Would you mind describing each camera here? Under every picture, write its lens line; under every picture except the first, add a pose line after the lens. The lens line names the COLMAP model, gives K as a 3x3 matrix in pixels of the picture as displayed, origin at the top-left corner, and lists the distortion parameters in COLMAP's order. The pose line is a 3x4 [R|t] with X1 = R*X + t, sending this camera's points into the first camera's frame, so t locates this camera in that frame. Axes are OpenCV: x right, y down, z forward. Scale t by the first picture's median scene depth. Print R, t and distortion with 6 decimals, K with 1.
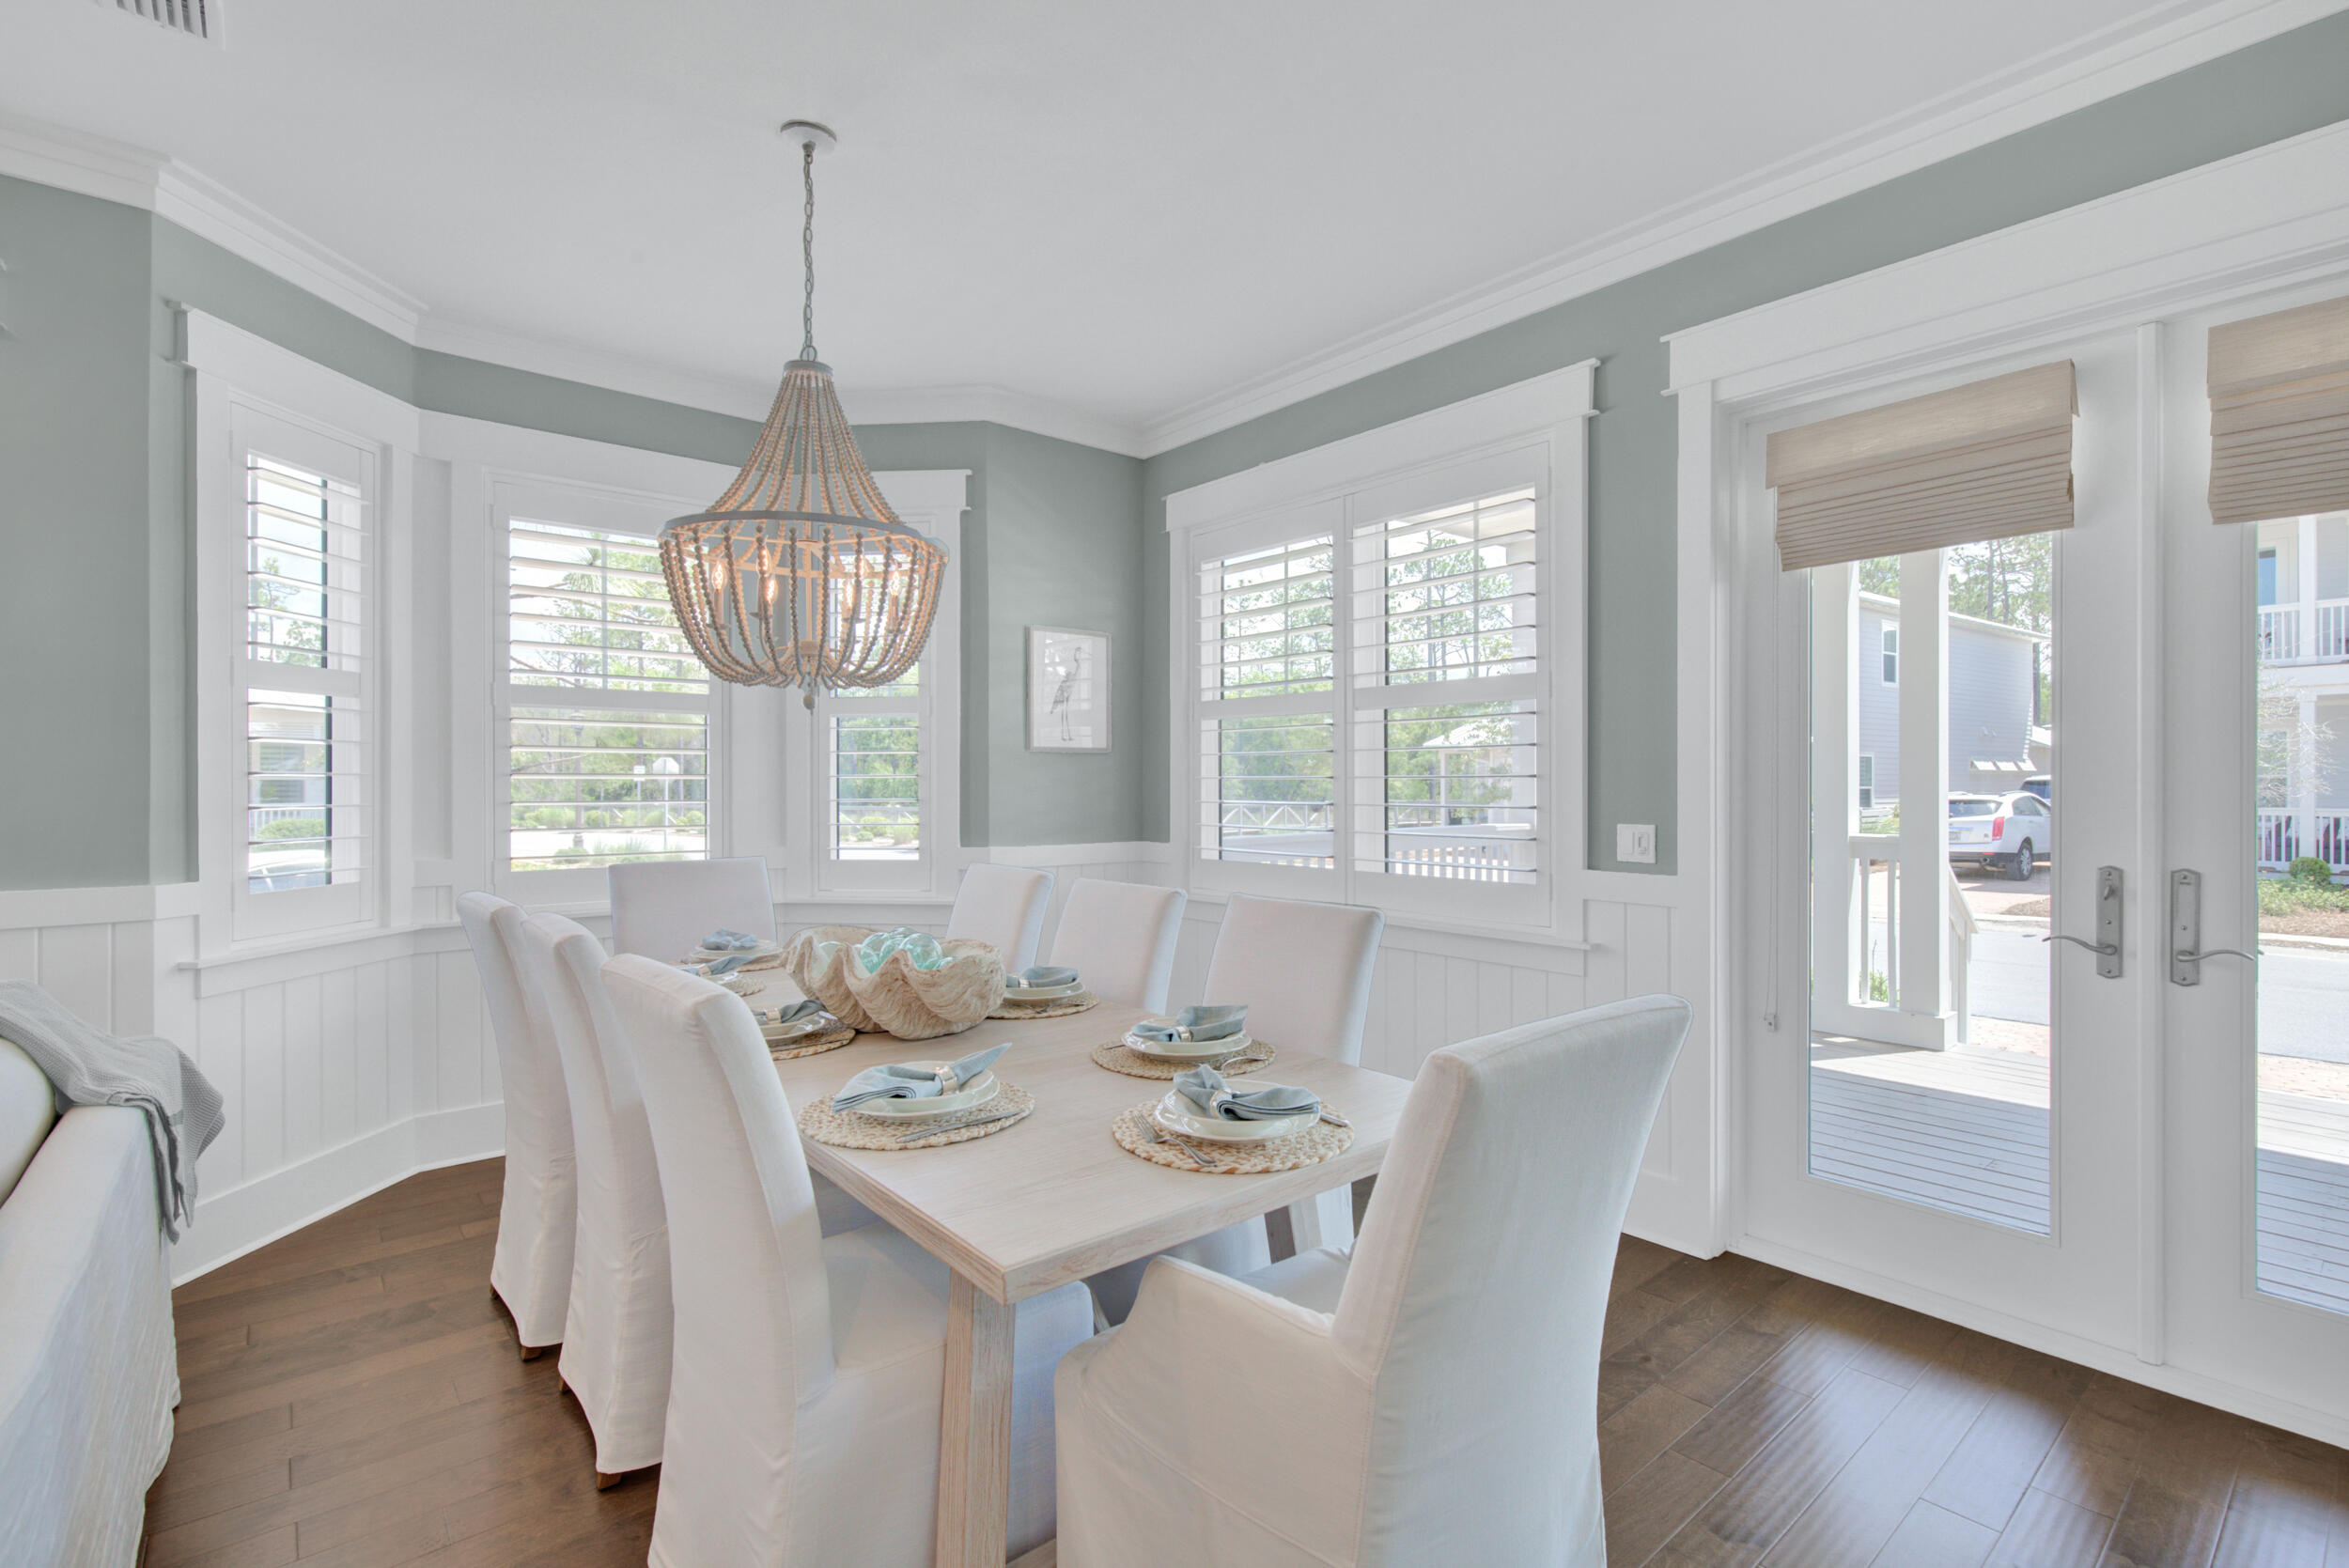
lens RADIAL K [[1104.5, 0, 1167.7], [0, 1104.5, 782.5], [0, 0, 1]] dist [0.002780, -0.002553]
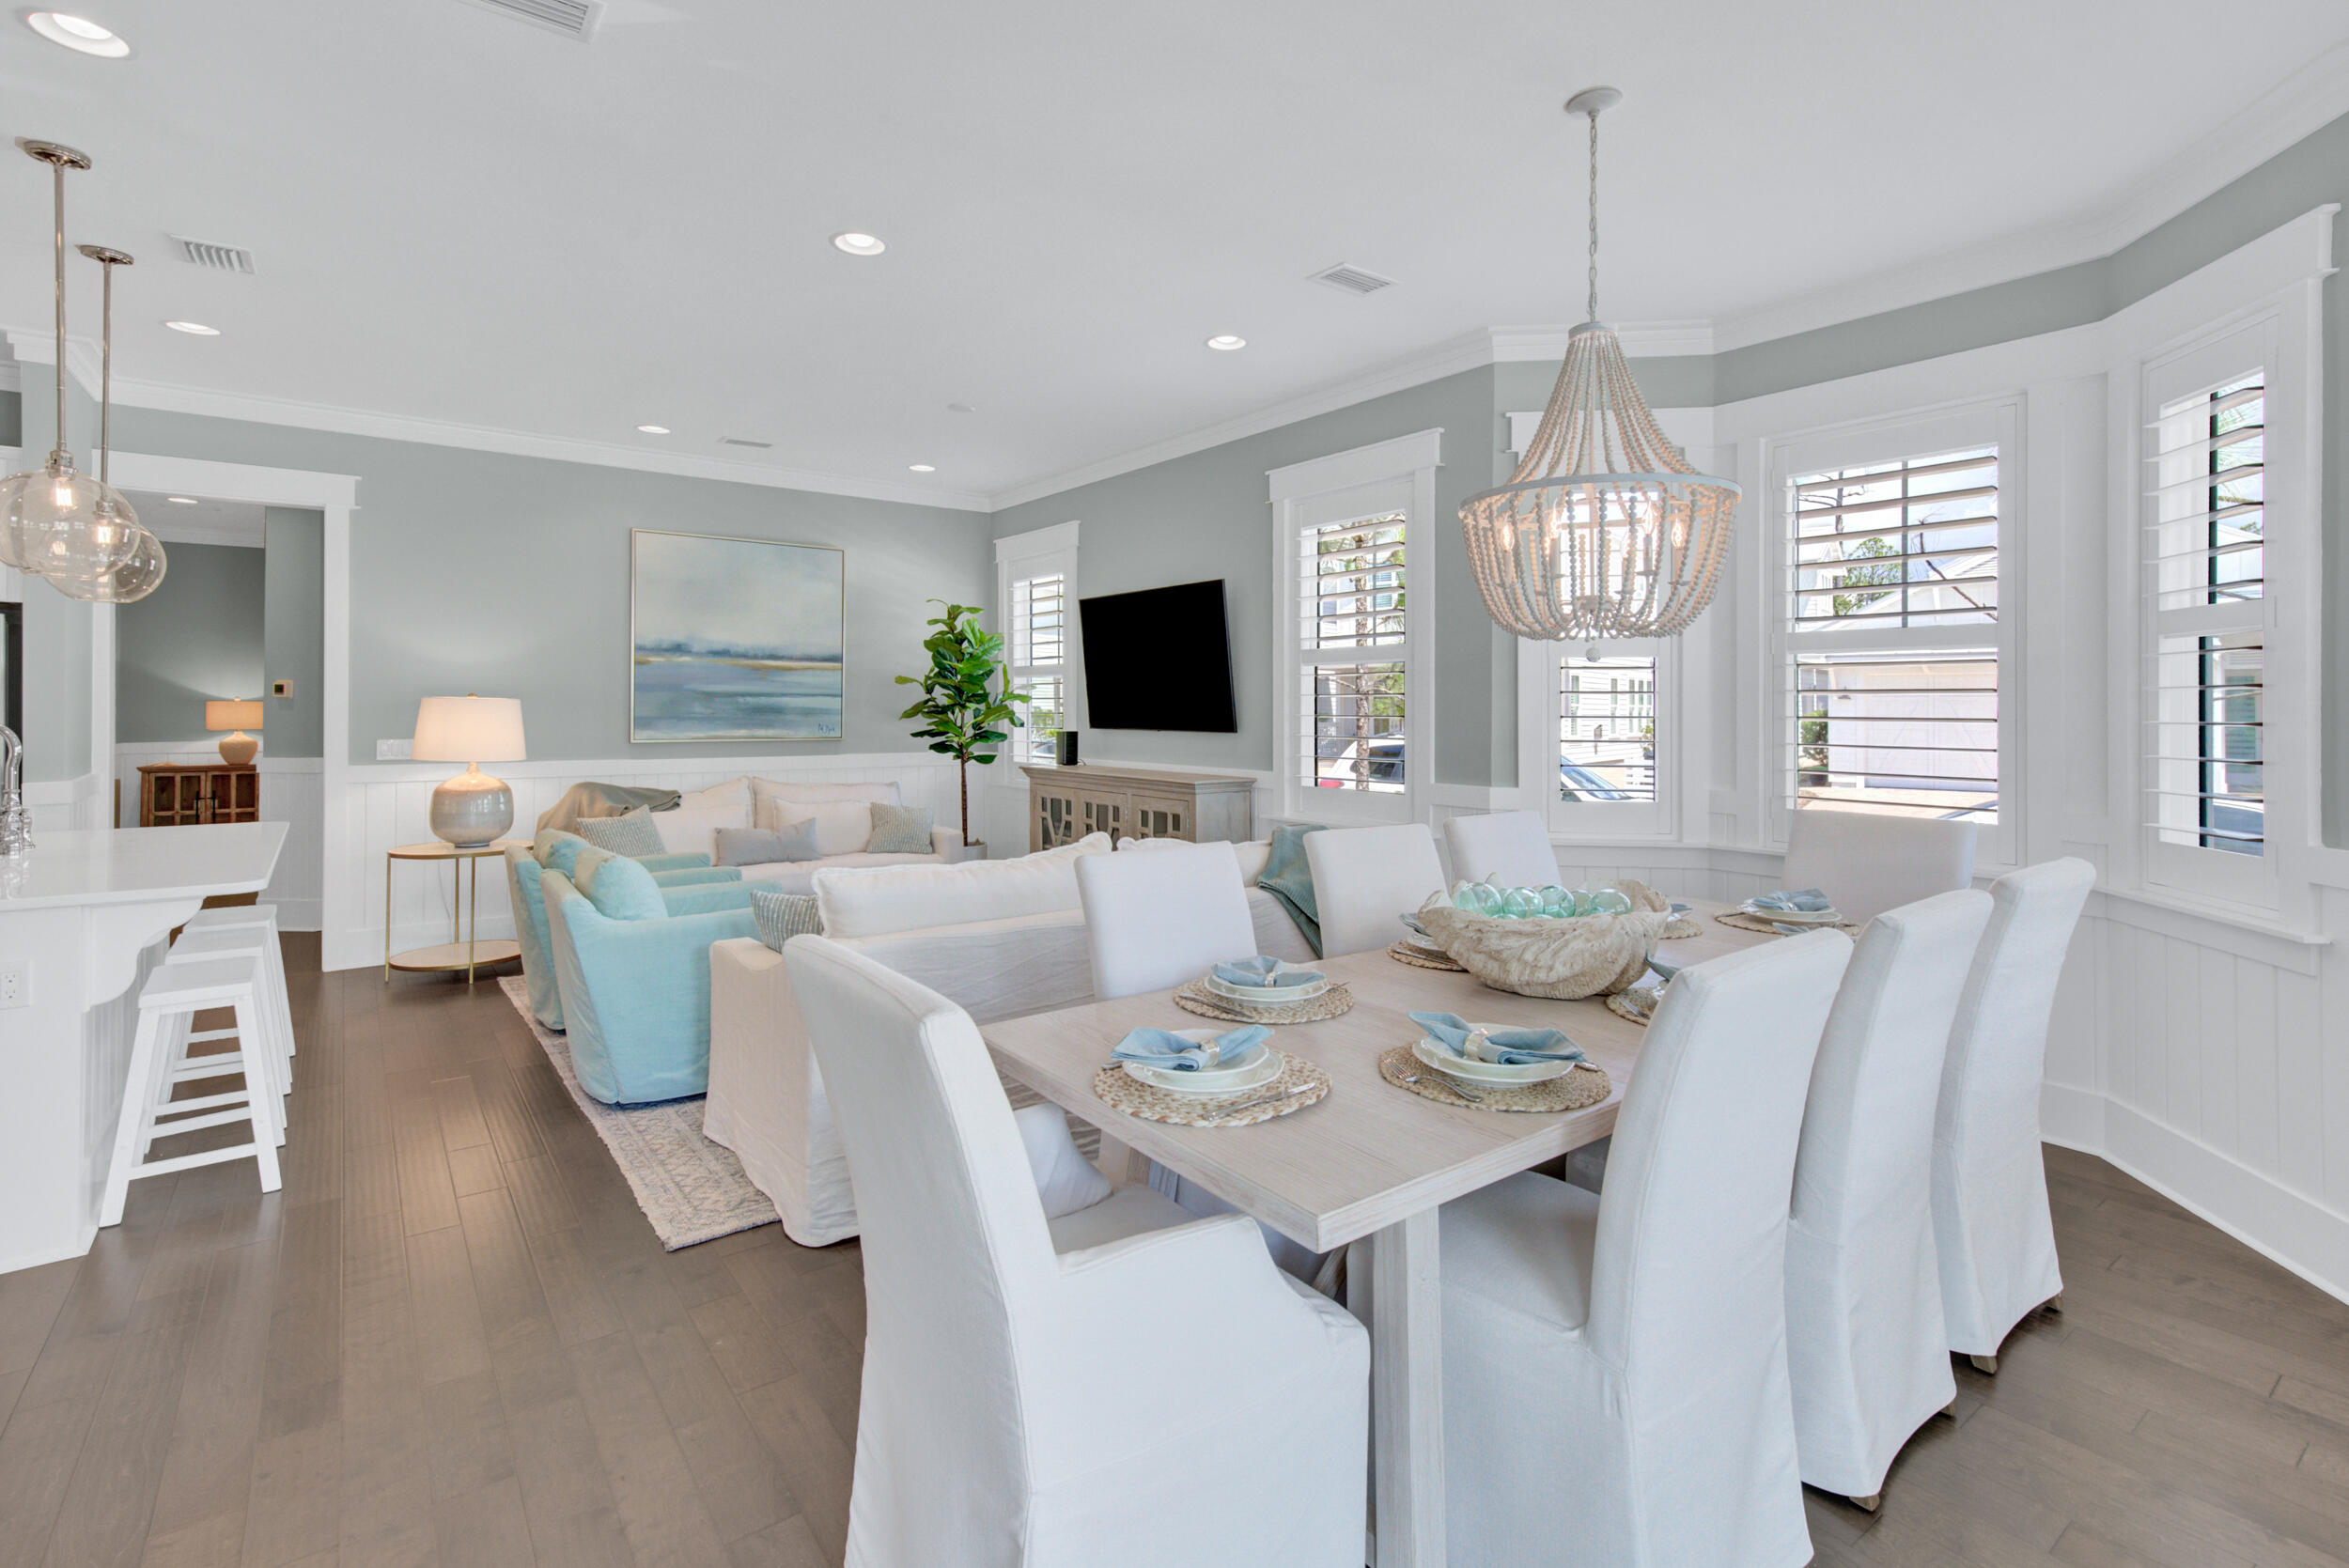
lens RADIAL K [[1104.5, 0, 1220.4], [0, 1104.5, 705.4], [0, 0, 1]] dist [0.002780, -0.002553]
pose [[-0.025164, -0.000970, -0.999683, 0.579410], [-0.005313, 0.999986, -0.000836, -0.017536], [0.999669, 0.005290, -0.025169, 0.564276]]
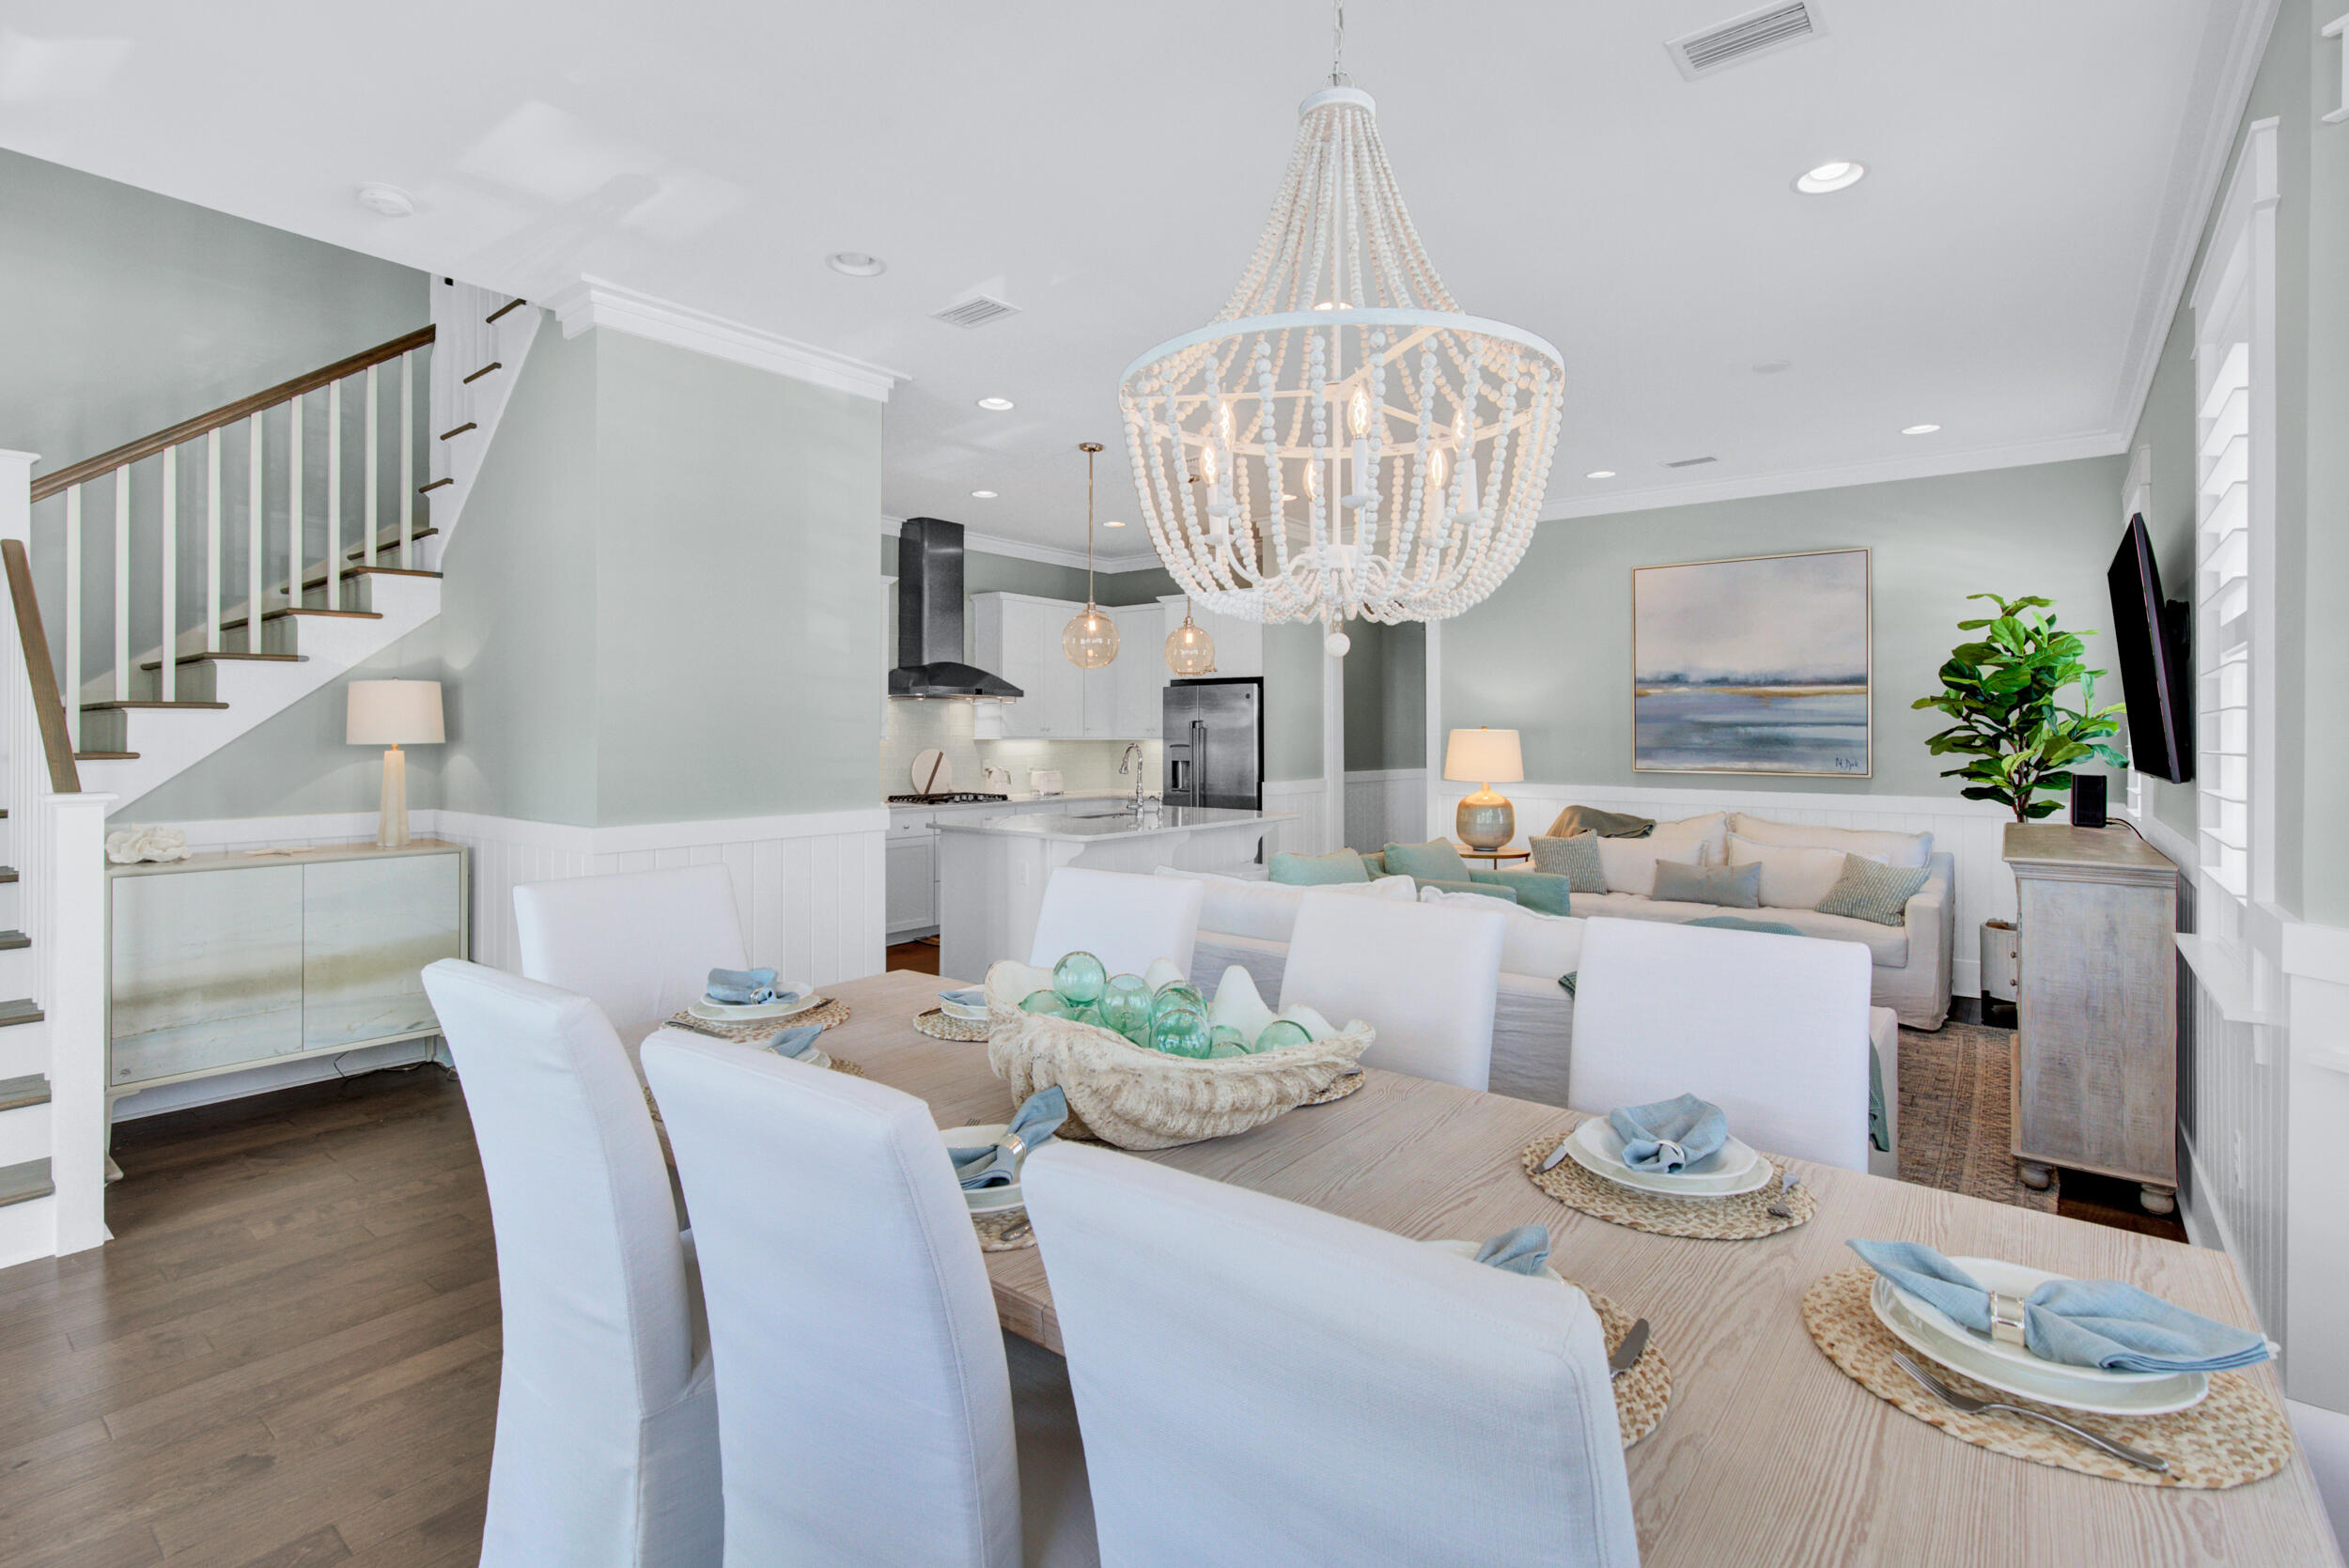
lens RADIAL K [[1104.5, 0, 1174.8], [0, 1104.5, 740.4], [0, 0, 1]] dist [0.002780, -0.002553]
pose [[-0.978438, -0.000846, -0.206540, -0.083610], [-0.002359, 0.999972, 0.007084, -0.018348], [0.206529, 0.007418, -0.978412, 1.302968]]
